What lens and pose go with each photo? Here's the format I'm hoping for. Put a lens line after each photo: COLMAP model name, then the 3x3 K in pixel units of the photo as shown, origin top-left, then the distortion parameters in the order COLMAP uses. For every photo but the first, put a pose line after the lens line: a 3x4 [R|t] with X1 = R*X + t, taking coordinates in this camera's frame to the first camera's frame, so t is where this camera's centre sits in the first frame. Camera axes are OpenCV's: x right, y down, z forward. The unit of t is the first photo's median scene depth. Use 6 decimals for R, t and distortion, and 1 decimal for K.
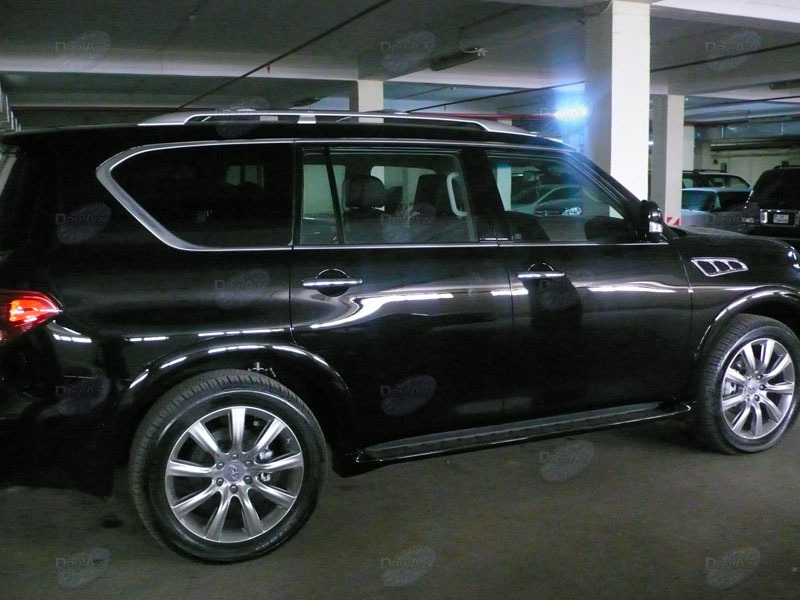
lens RADIAL K [[796.7, 0, 400.3], [0, 796.7, 305.4], [0, 0, 1]] dist [-0.086581, 0.000000]
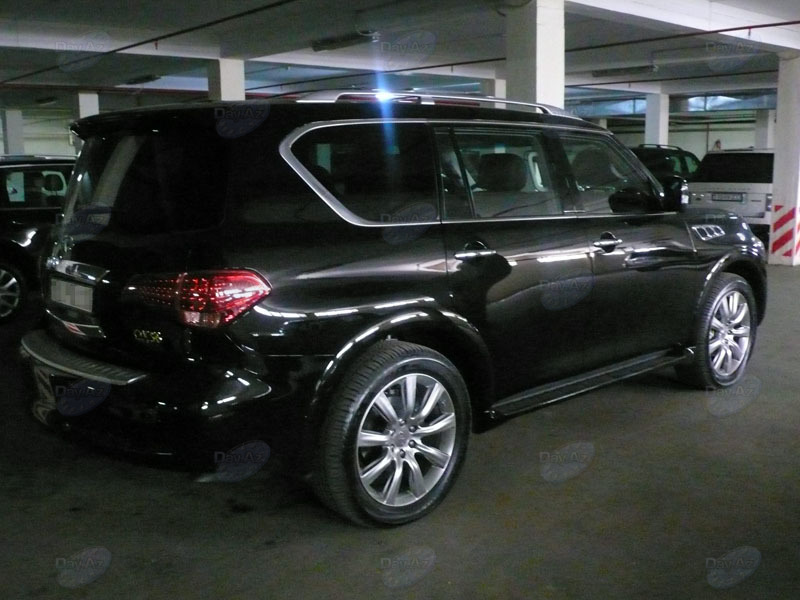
lens RADIAL K [[796.7, 0, 400.3], [0, 796.7, 295.2], [0, 0, 1]] dist [-0.086581, 0.000000]
pose [[0.955326, -0.050063, 0.291284, -0.399679], [0.046746, 0.998738, 0.018339, 0.002625], [-0.291835, -0.003904, 0.956461, -0.000992]]
